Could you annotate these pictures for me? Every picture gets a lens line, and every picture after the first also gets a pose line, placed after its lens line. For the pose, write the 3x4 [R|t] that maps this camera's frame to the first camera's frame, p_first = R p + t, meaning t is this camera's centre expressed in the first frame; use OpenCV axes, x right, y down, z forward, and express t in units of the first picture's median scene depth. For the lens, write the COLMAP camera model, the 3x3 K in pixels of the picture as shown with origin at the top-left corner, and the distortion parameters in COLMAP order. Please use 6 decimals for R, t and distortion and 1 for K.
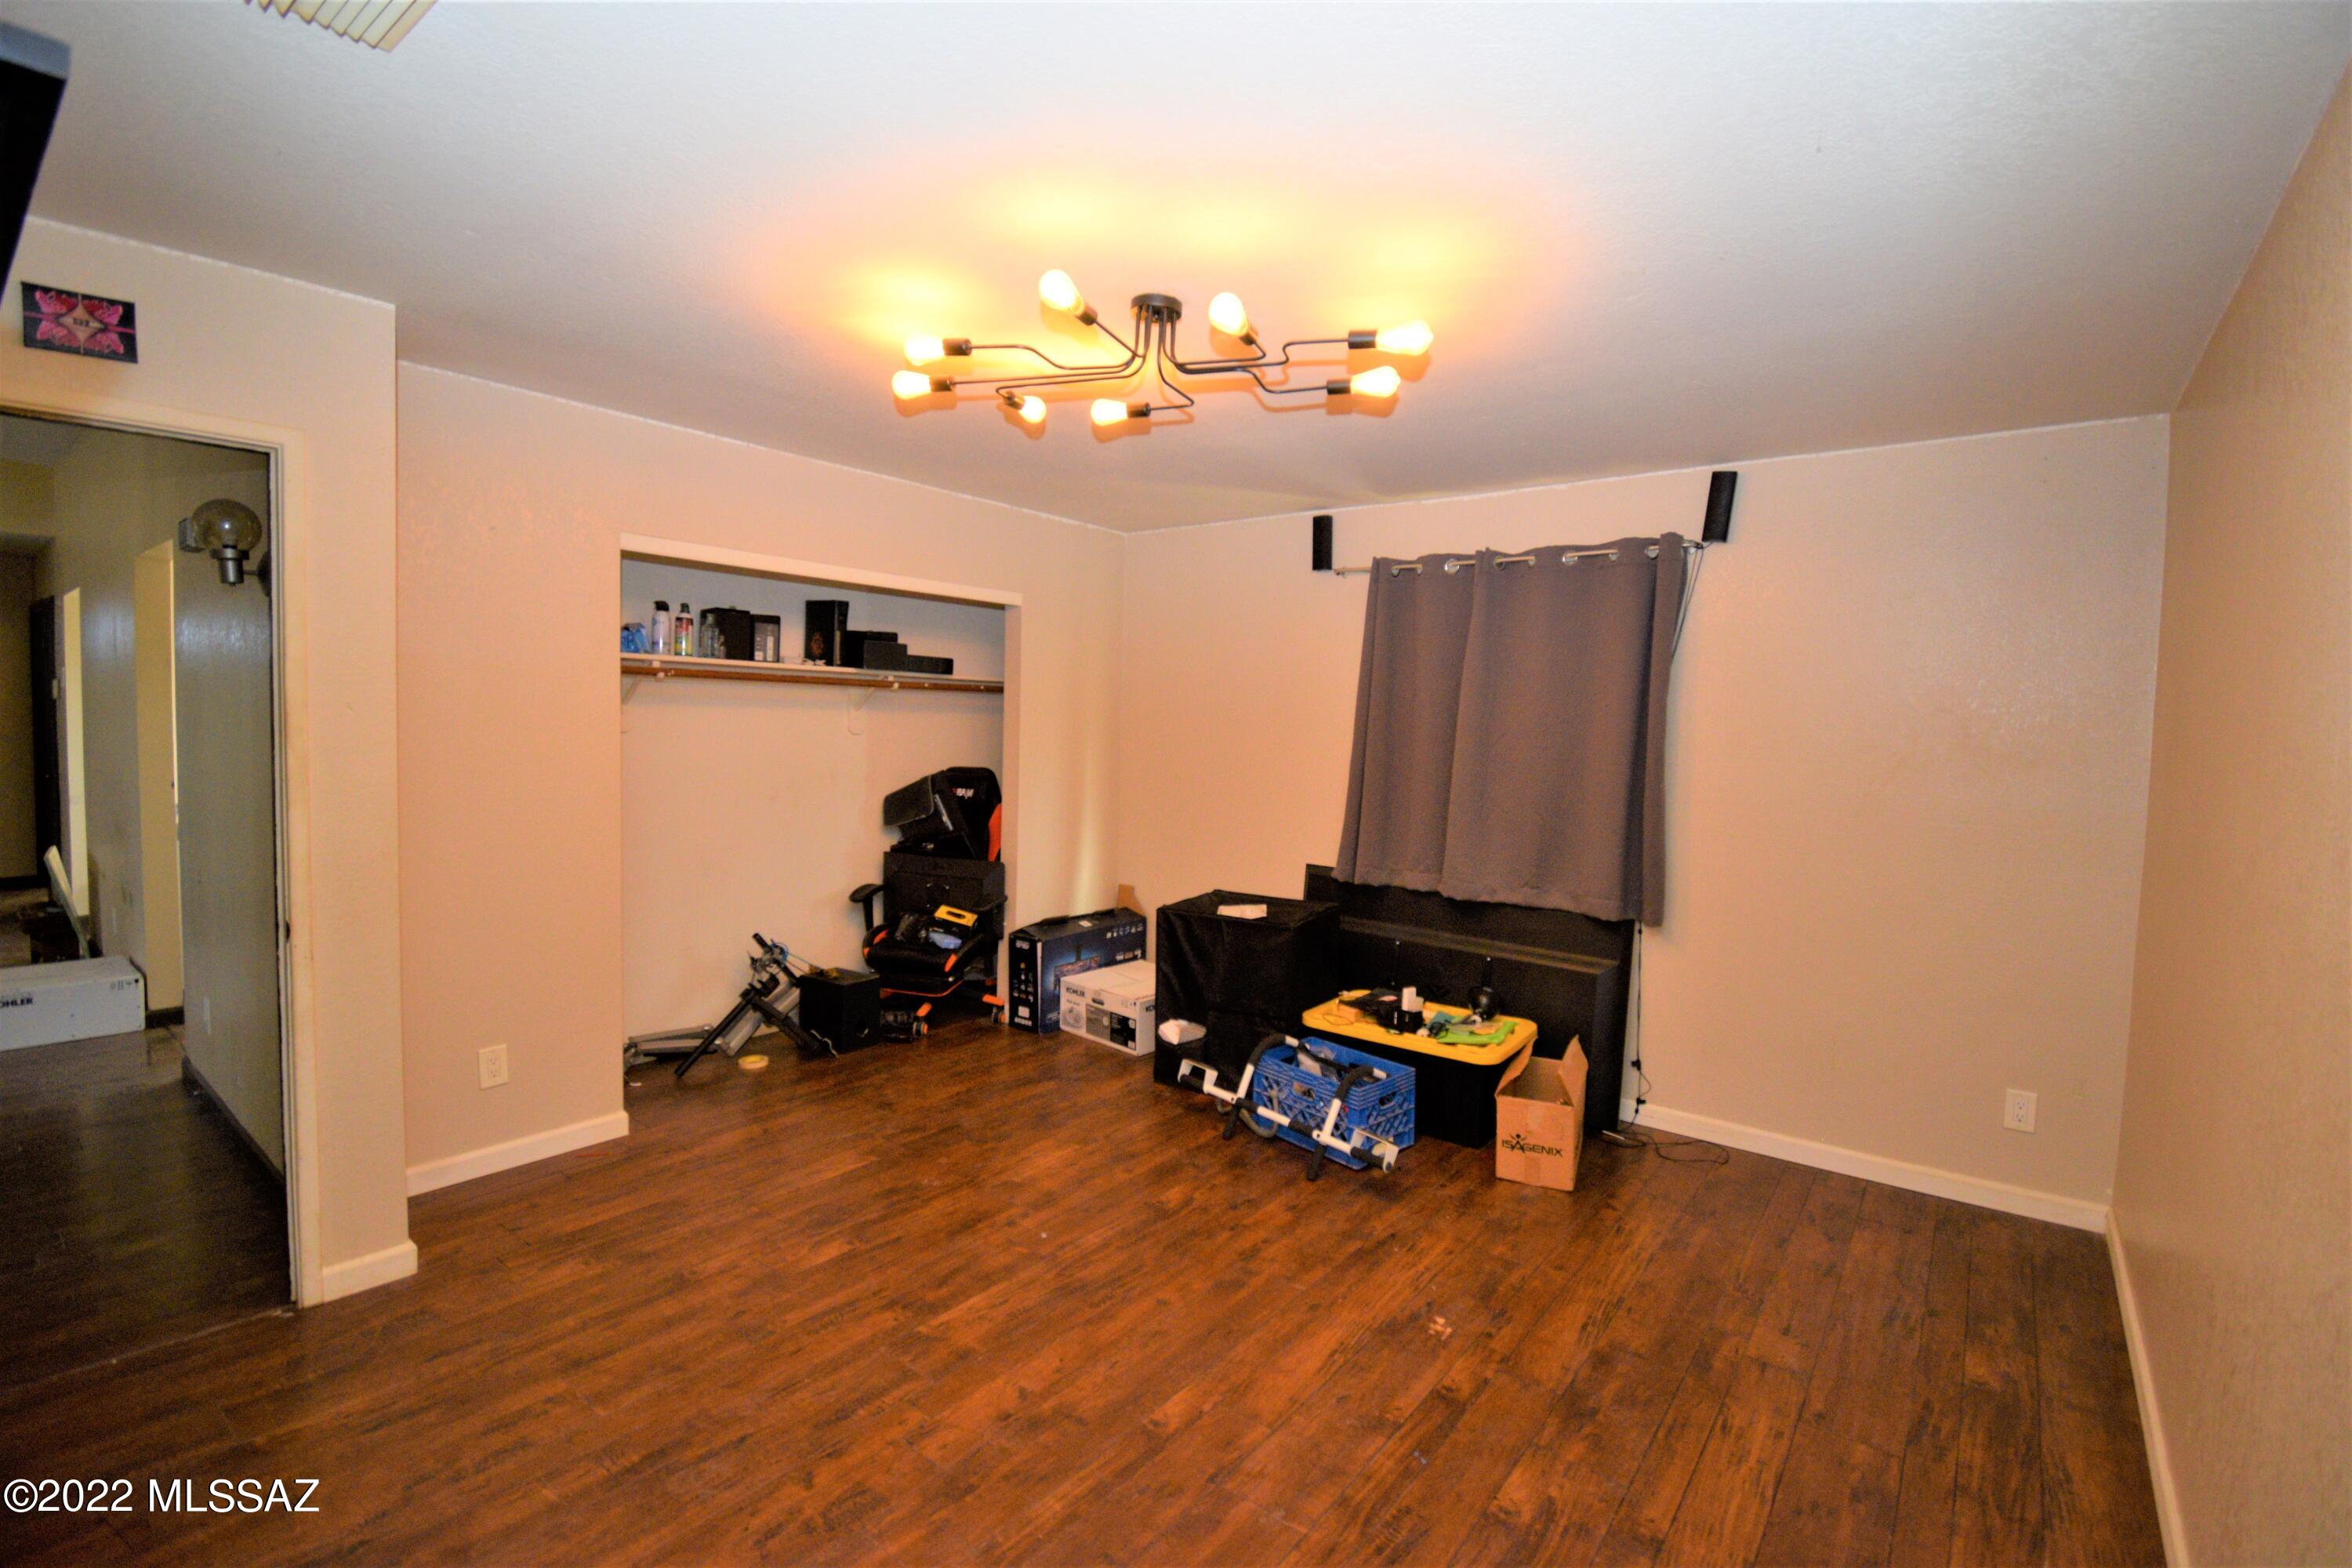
lens RADIAL K [[1054.2, 0, 1177.2], [0, 1054.2, 769.9], [0, 0, 1]] dist [0.008695, -0.003507]
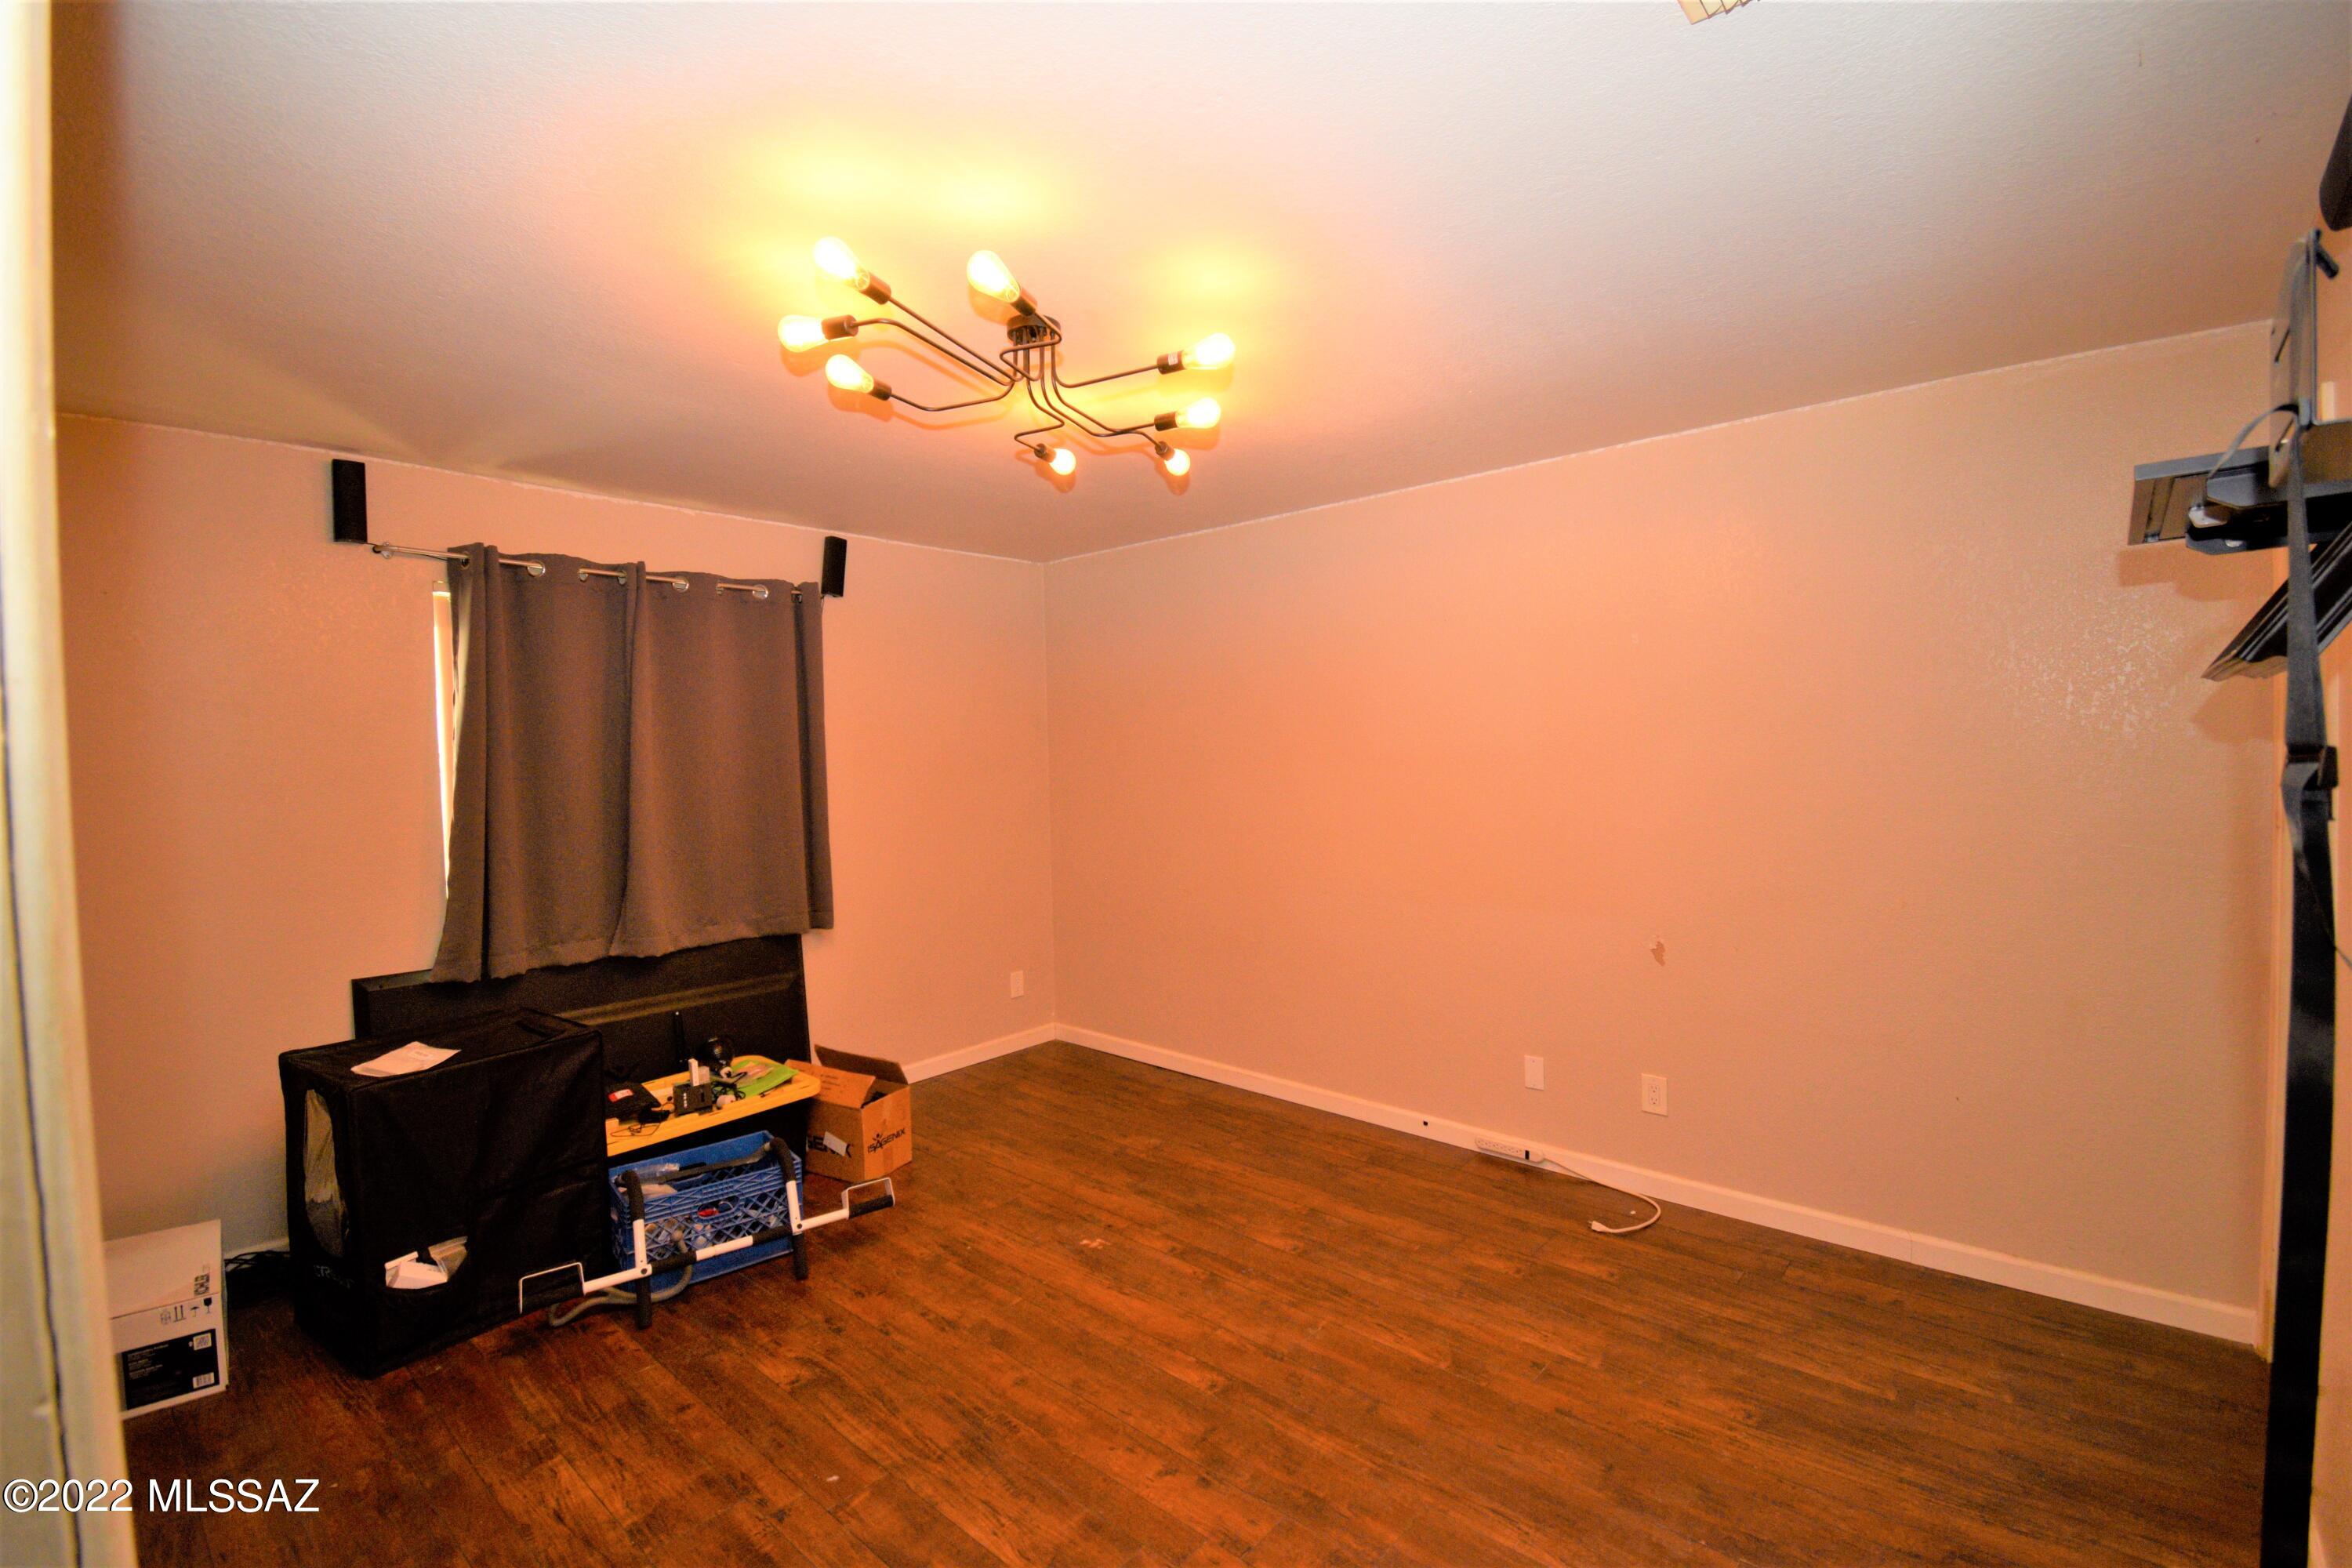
lens RADIAL K [[1054.2, 0, 1179.2], [0, 1054.2, 799.0], [0, 0, 1]] dist [0.008695, -0.003507]
pose [[0.046767, -0.079385, 0.995746, -0.787303], [0.065539, 0.994933, 0.076242, -0.065379], [-0.996754, 0.061694, 0.051732, 0.678451]]
